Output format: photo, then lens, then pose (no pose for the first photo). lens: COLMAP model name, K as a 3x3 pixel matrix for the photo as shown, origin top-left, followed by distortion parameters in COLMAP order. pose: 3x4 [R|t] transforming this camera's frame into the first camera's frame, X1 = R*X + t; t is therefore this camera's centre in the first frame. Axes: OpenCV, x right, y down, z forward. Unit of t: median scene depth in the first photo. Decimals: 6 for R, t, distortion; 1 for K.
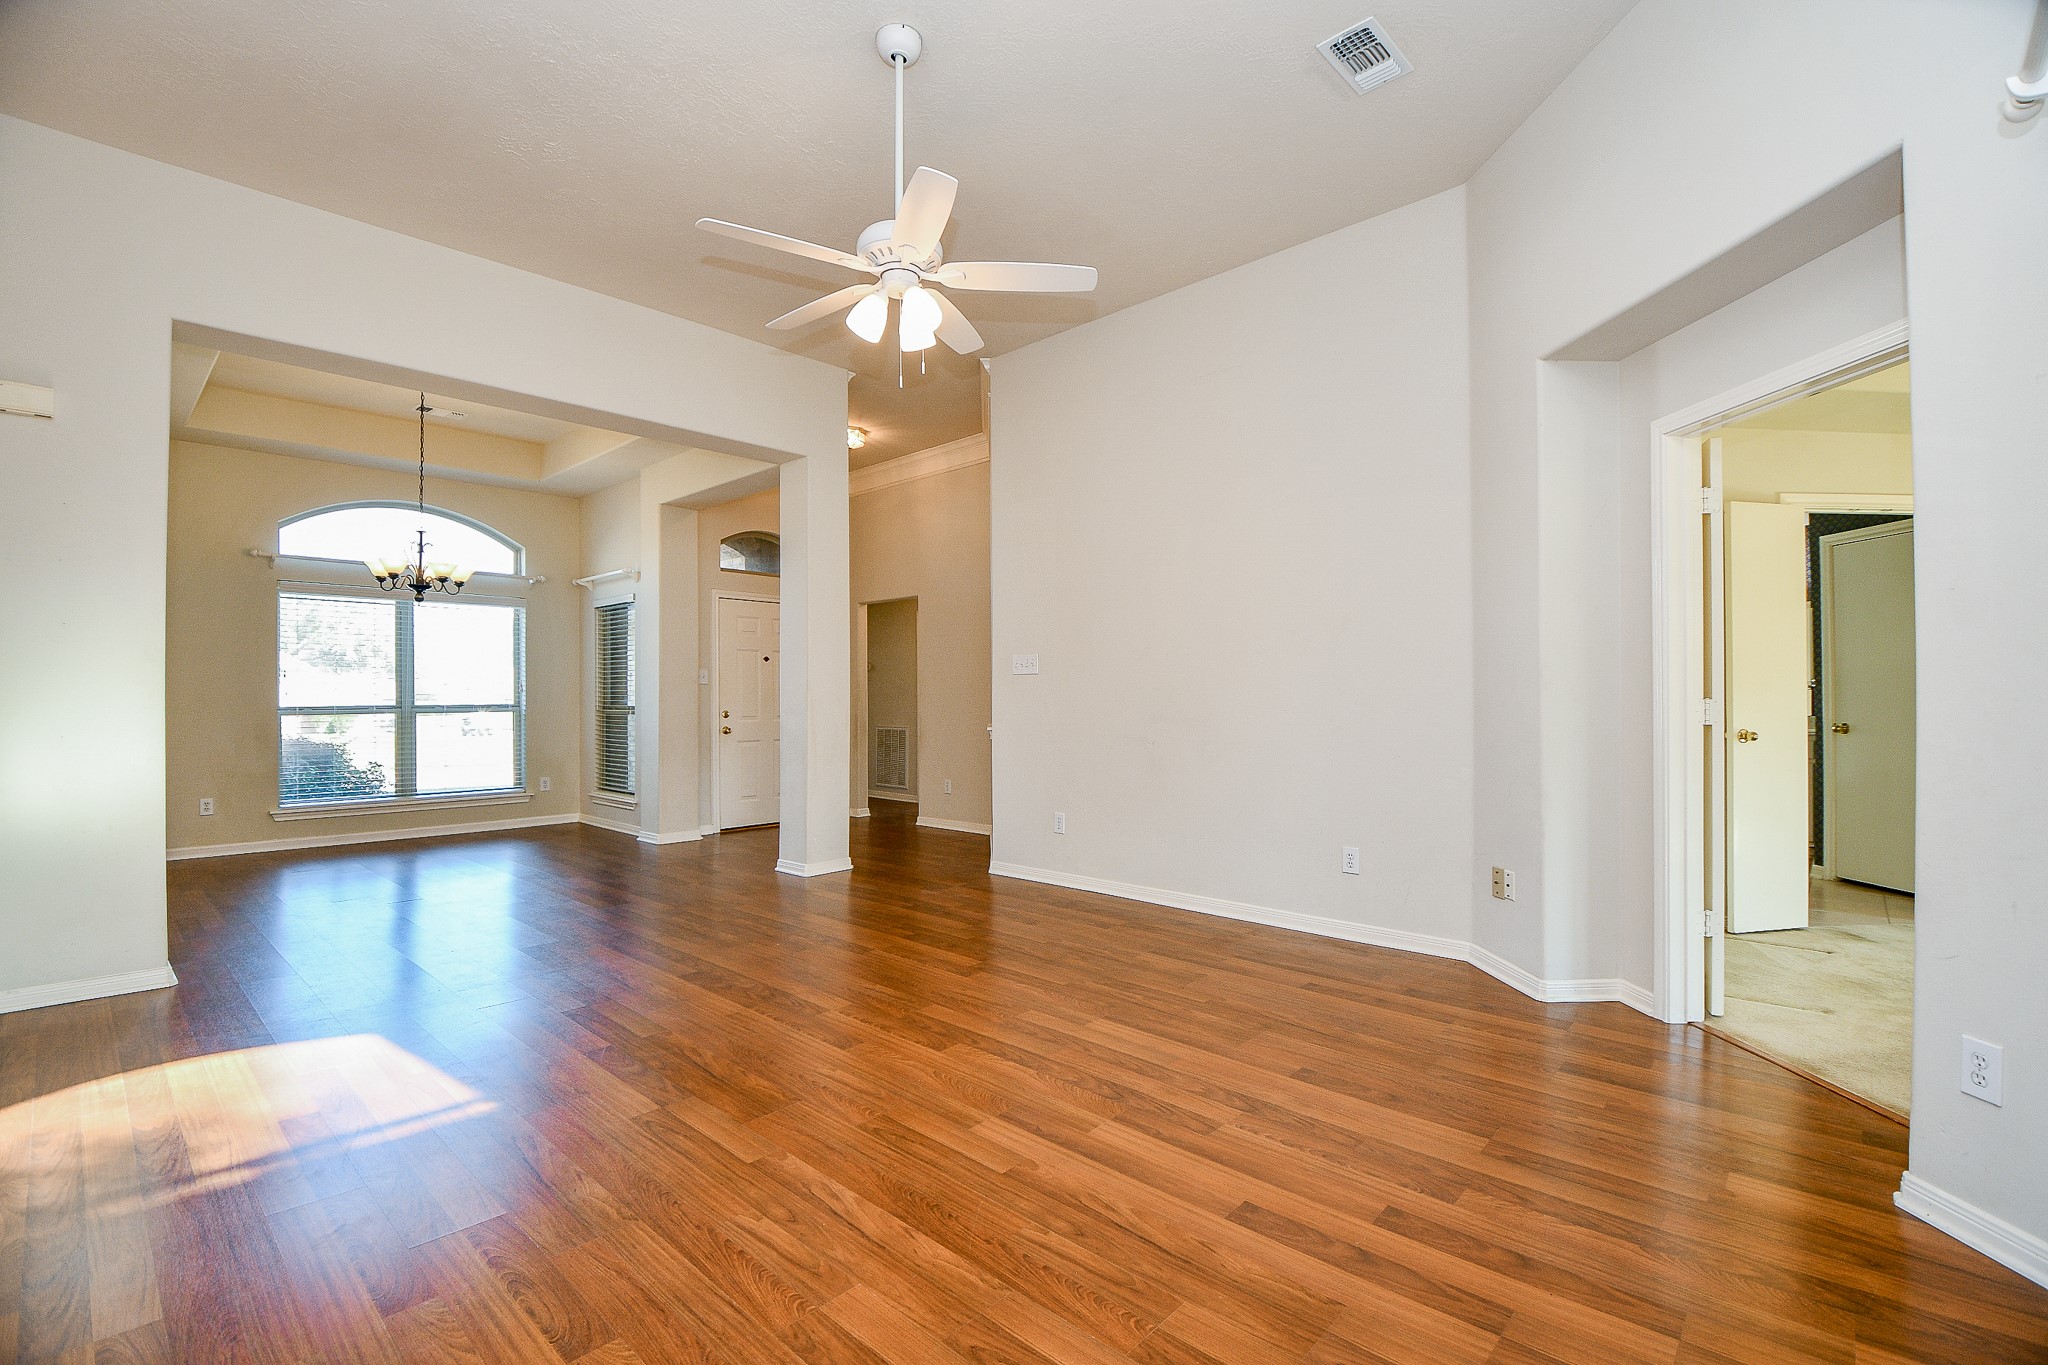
lens RADIAL K [[902.0, 0, 1037.3], [0, 902.0, 688.5], [0, 0, 1]] dist [-0.011239, -0.004833]
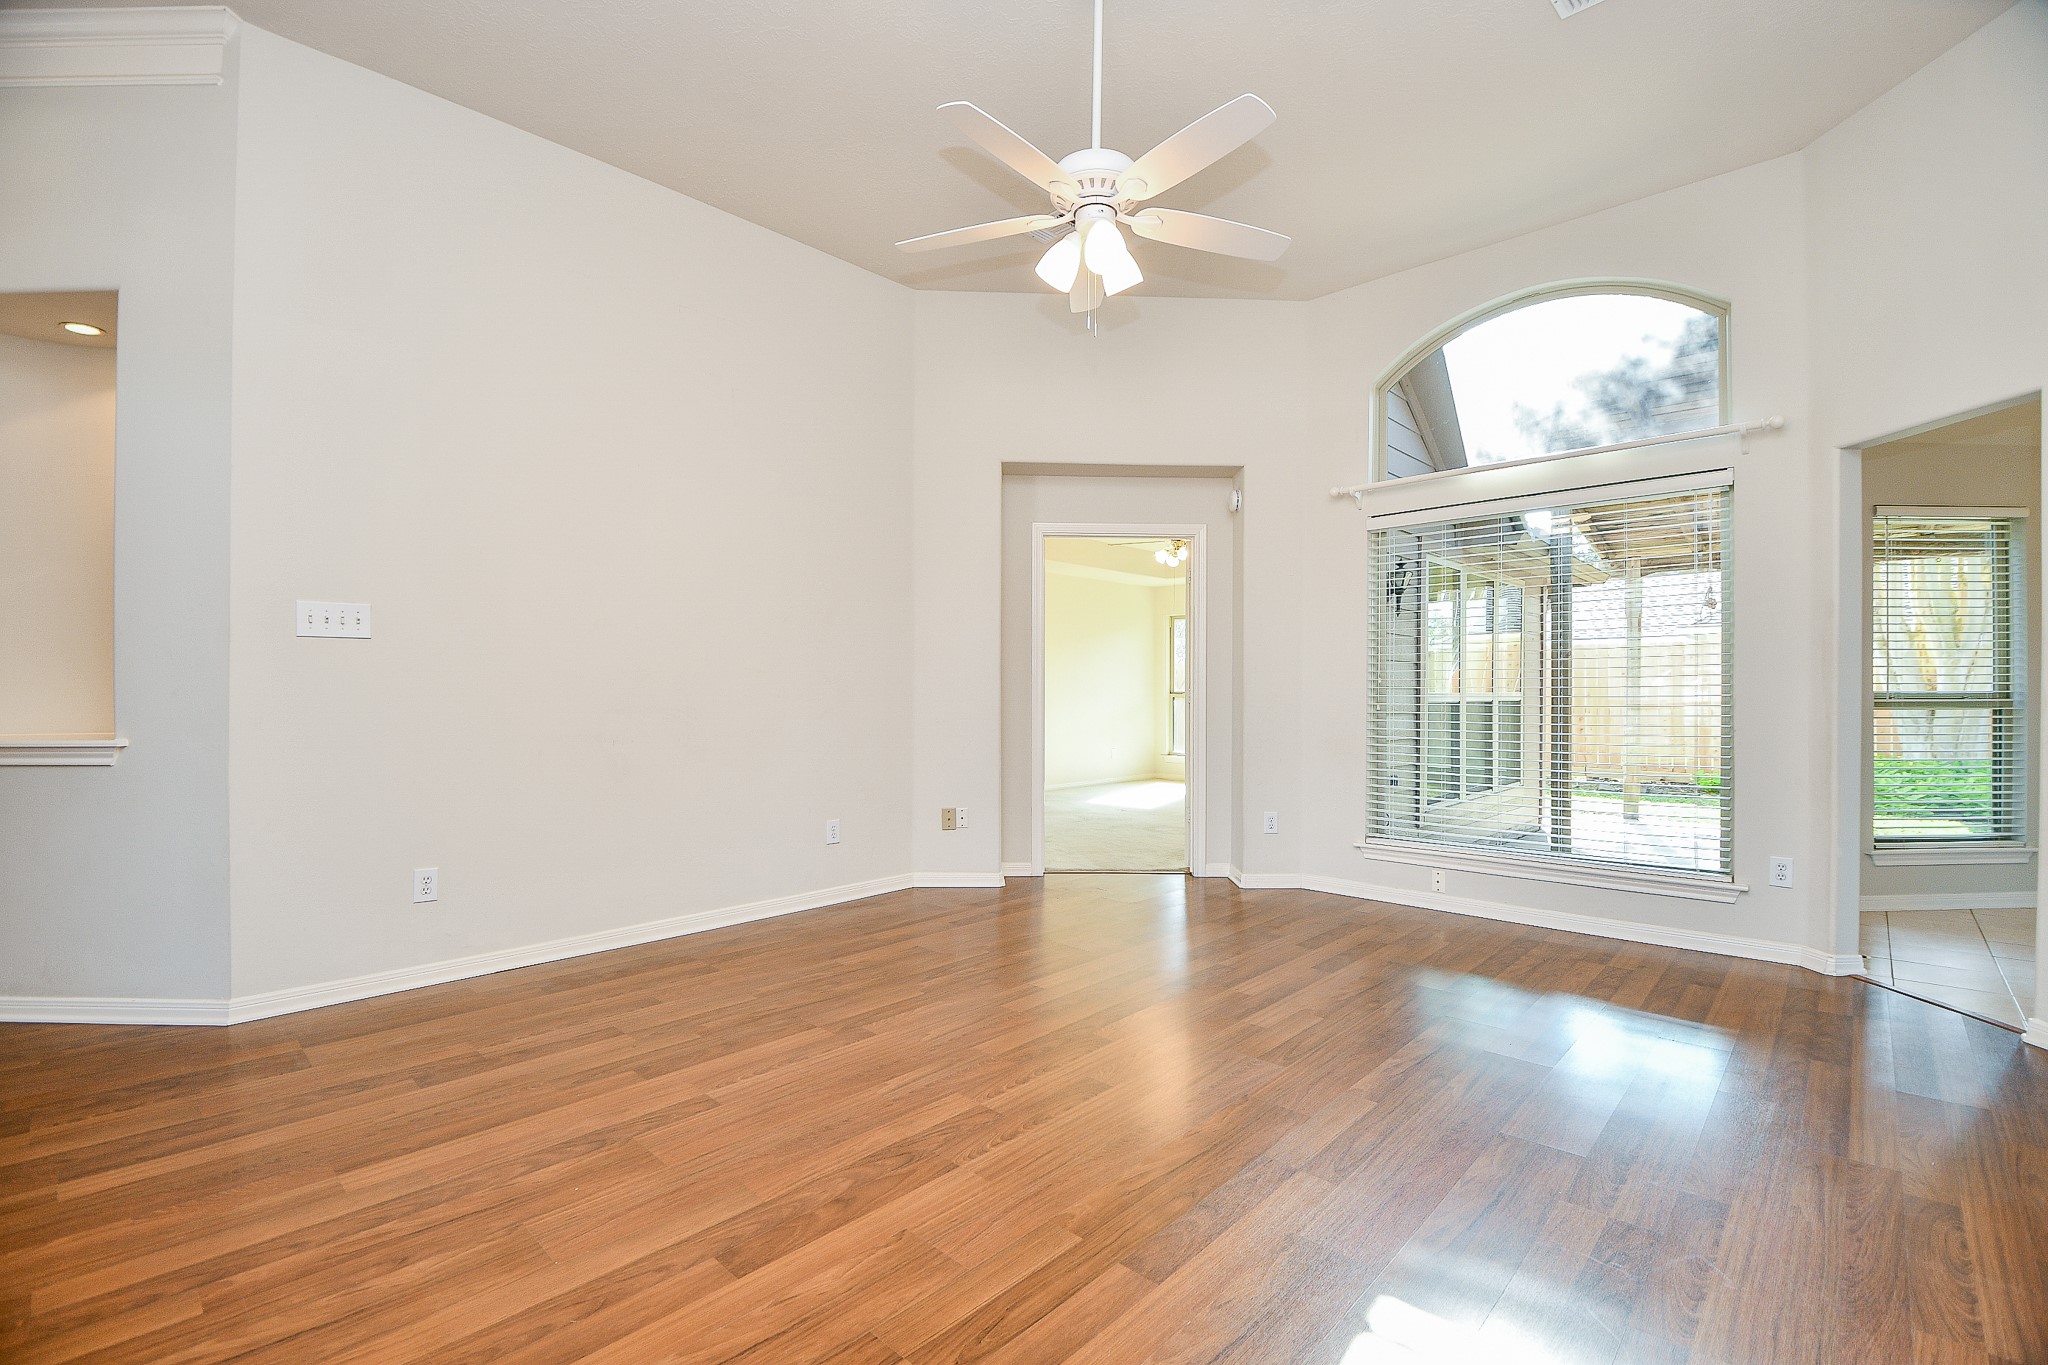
lens RADIAL K [[902.0, 0, 1028.0], [0, 902.0, 686.4], [0, 0, 1]] dist [-0.011239, -0.004833]
pose [[0.019638, 0.003817, 0.999800, -0.905407], [-0.010213, 0.999941, -0.003617, 0.017770], [-0.999755, -0.010140, 0.019676, 0.893671]]
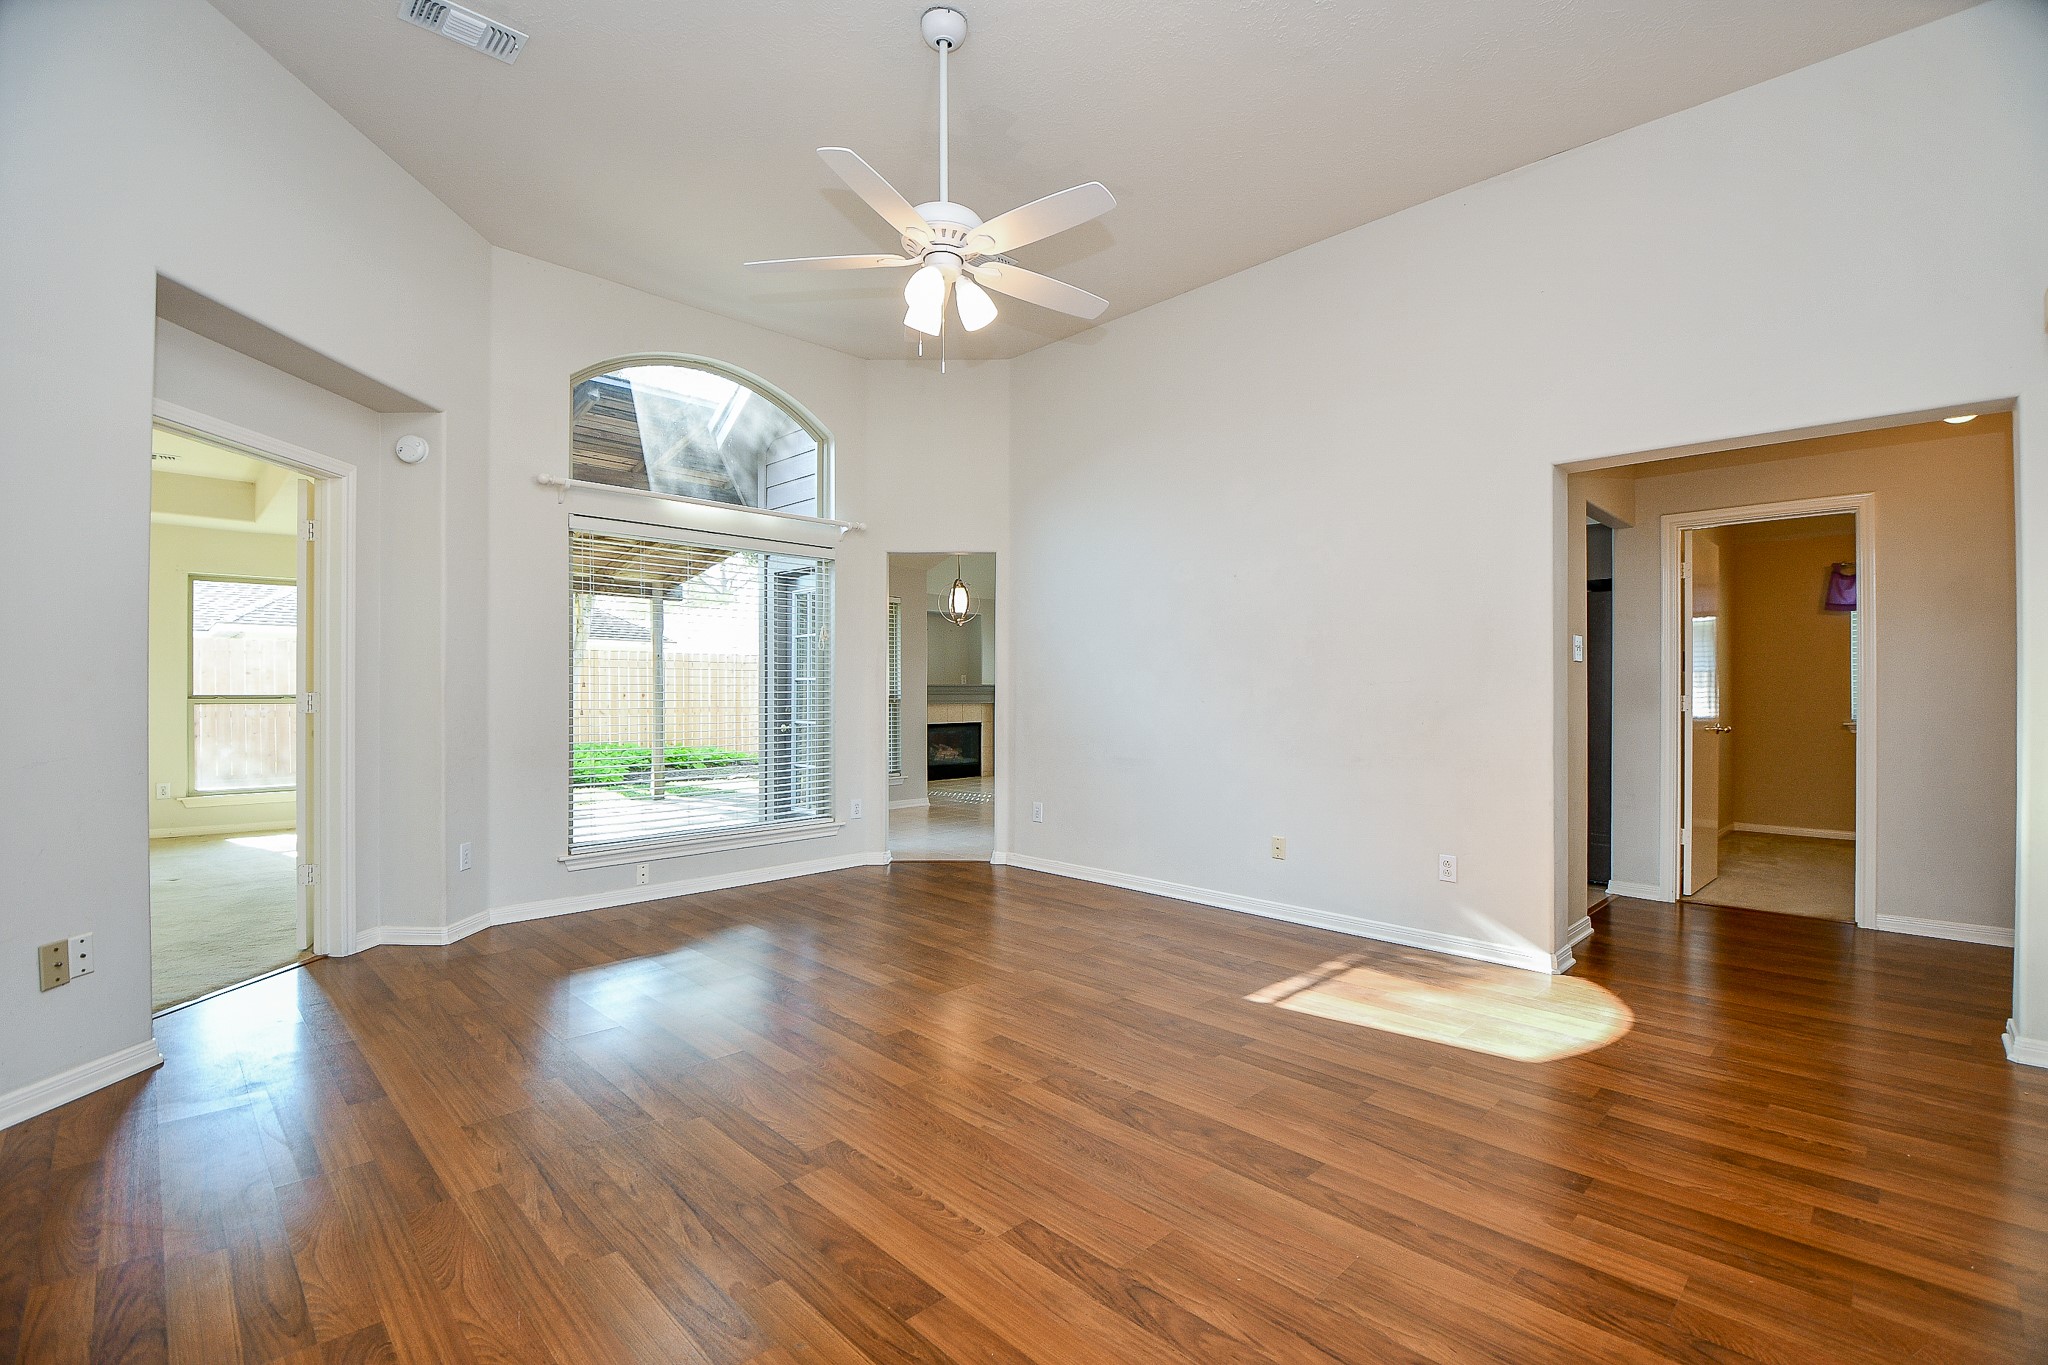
lens RADIAL K [[902.0, 0, 1028.5], [0, 902.0, 687.4], [0, 0, 1]] dist [-0.011239, -0.004833]
pose [[-0.998310, -0.000540, 0.058106, -0.256061], [-0.001439, 0.999880, -0.015440, 0.021077], [-0.058090, -0.015498, -0.998191, 1.688171]]
